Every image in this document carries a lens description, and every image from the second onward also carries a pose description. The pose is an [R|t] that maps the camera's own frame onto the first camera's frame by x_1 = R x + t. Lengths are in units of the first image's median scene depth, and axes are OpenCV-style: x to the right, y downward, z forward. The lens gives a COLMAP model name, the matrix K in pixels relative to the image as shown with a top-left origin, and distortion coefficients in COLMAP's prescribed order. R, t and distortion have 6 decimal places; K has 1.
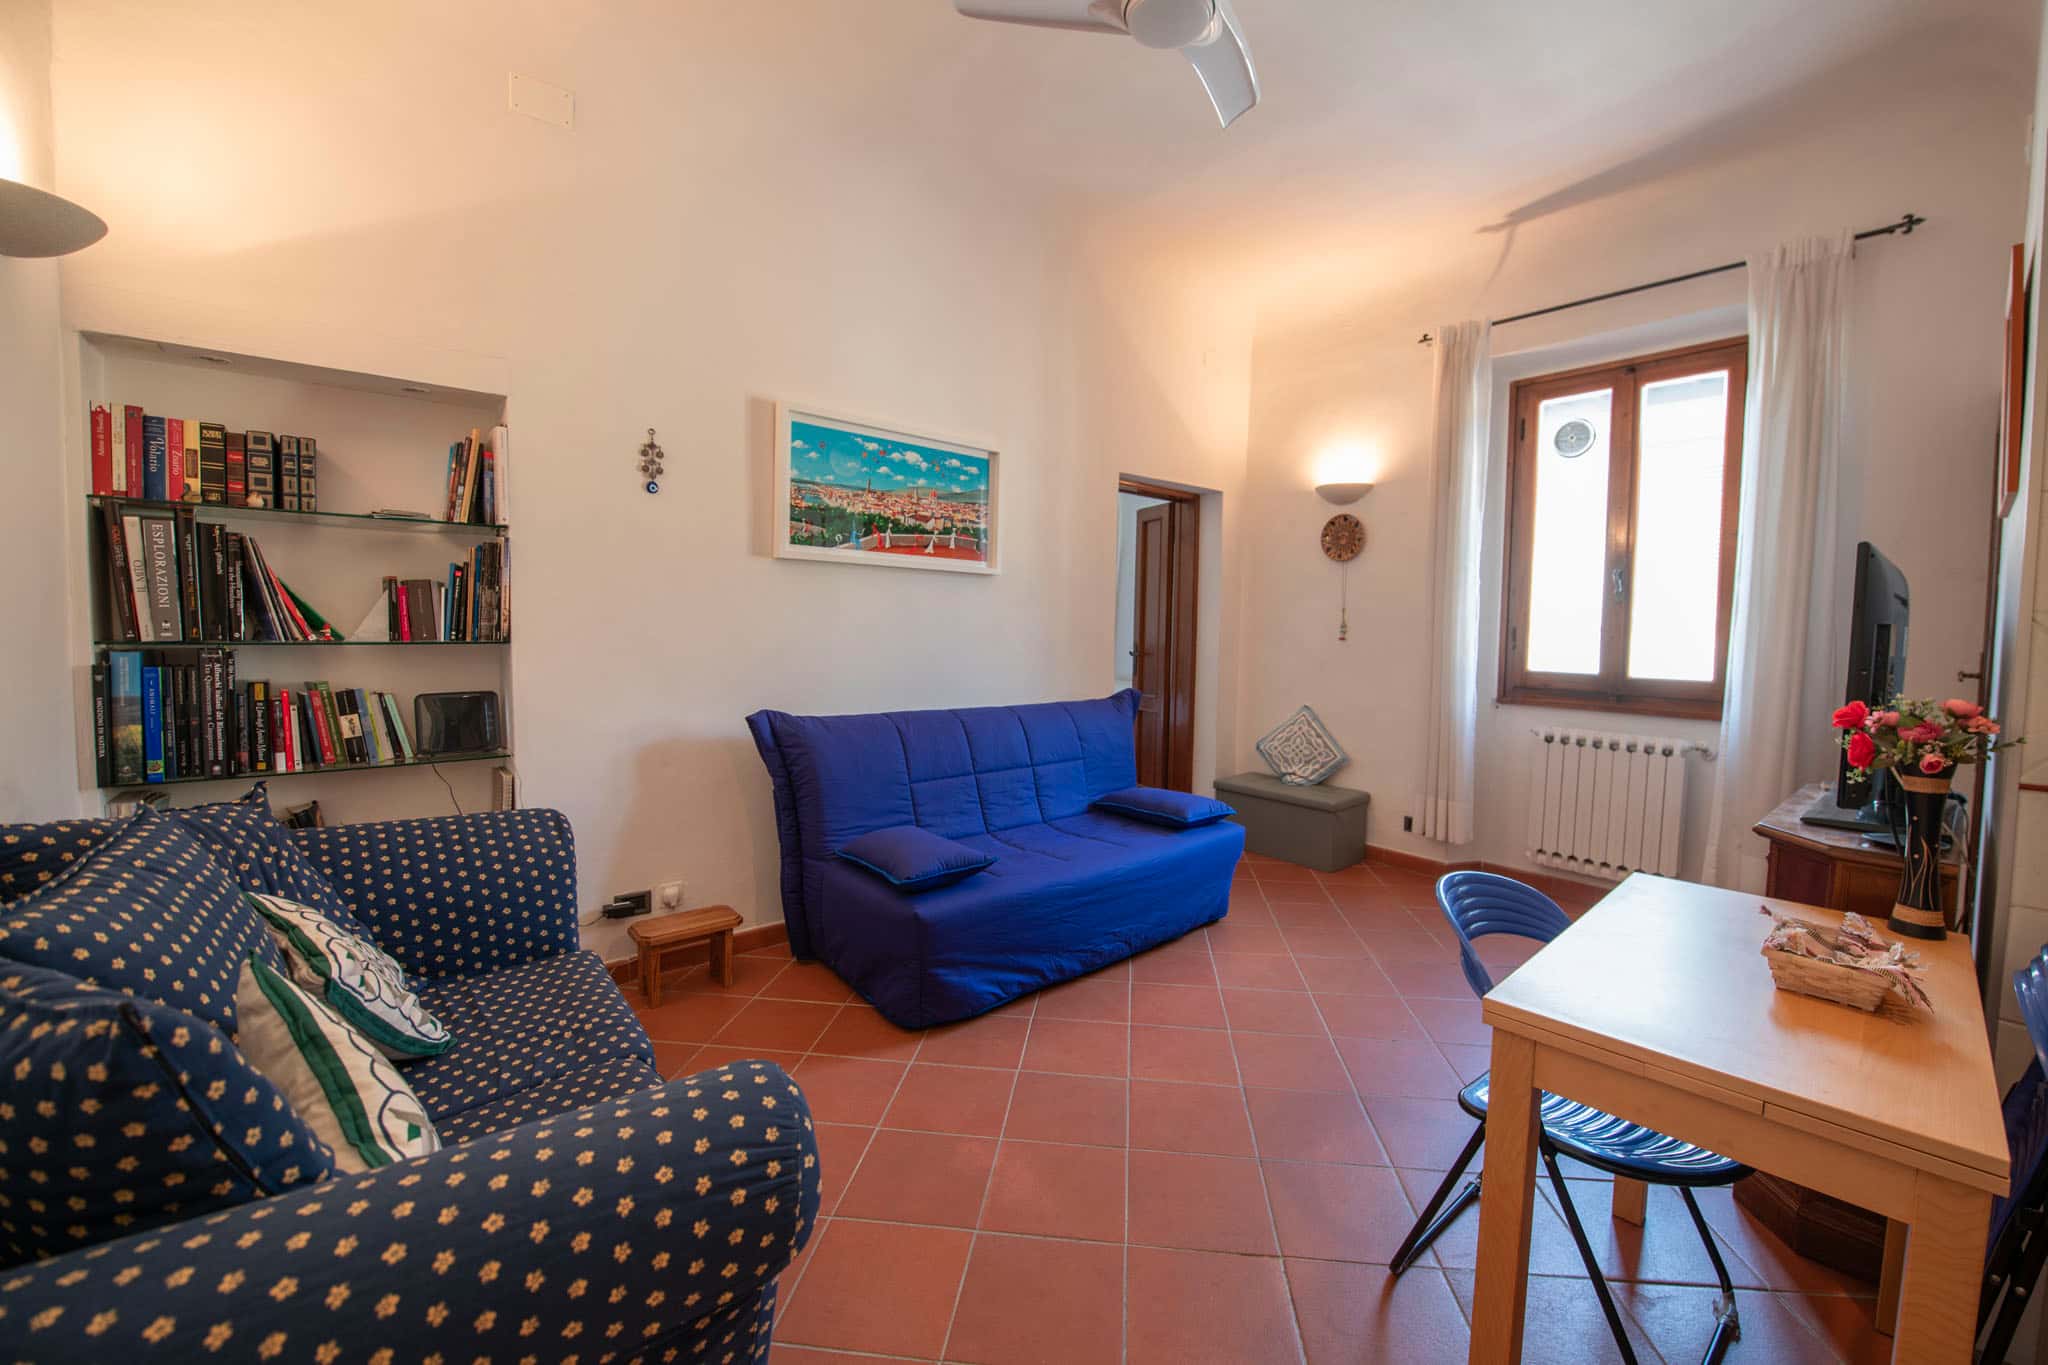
lens RADIAL K [[821.3, 0, 1036.2], [0, 821.3, 670.9], [0, 0, 1]] dist [-0.010029, -0.000397]
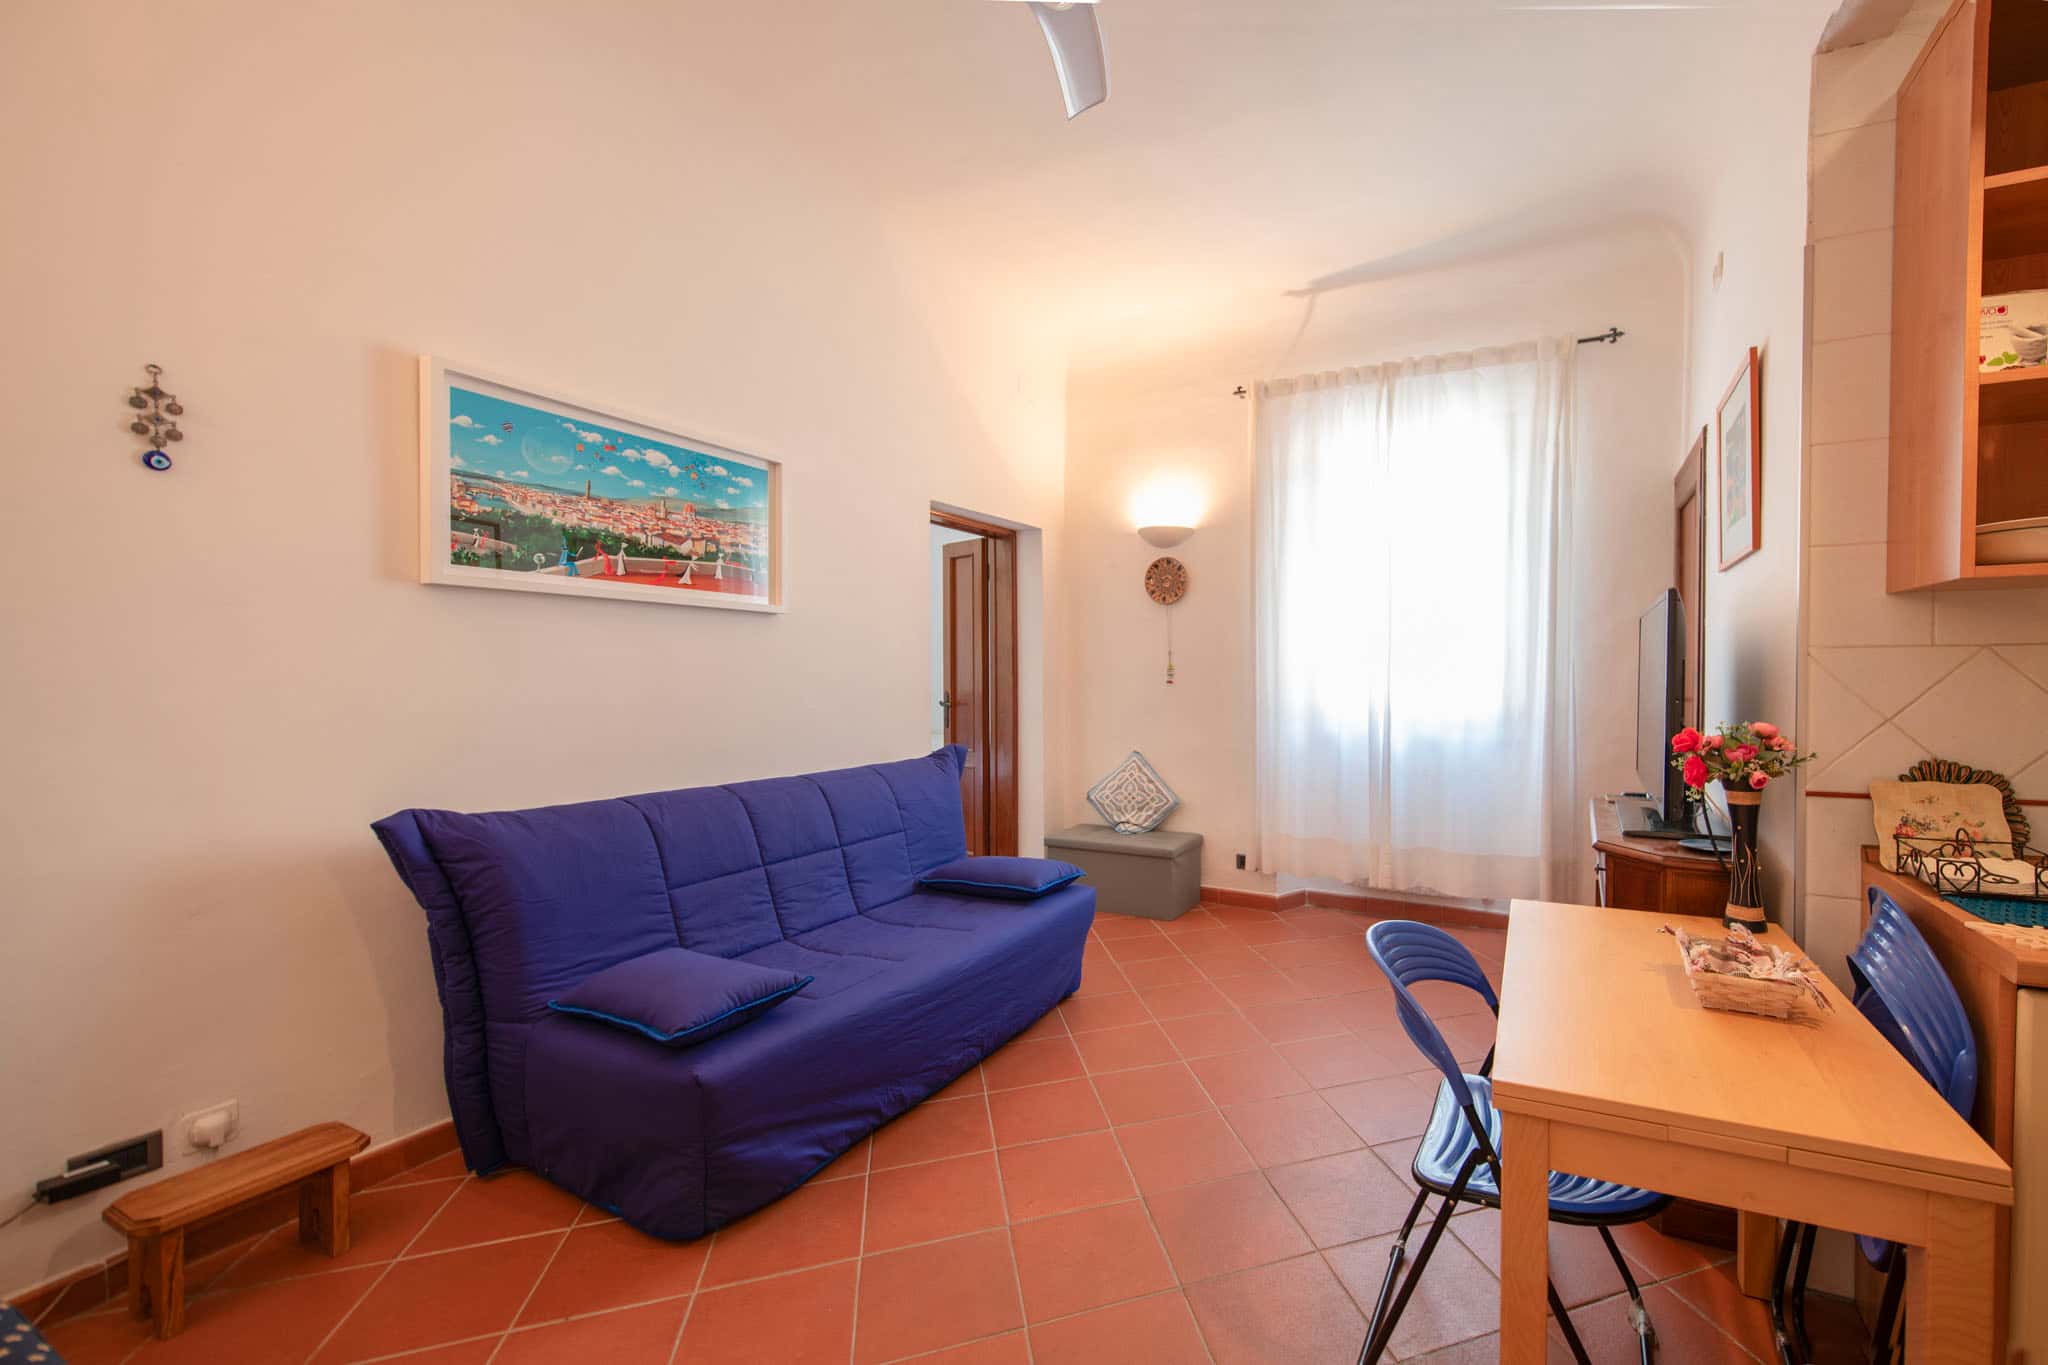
lens RADIAL K [[821.3, 0, 1208.0], [0, 821.3, 693.2], [0, 0, 1]] dist [-0.010029, -0.000397]
pose [[0.895048, -0.031275, 0.444873, -0.045839], [0.043450, 0.998908, -0.017193, -0.009767], [-0.443849, 0.034718, 0.895429, 0.131266]]
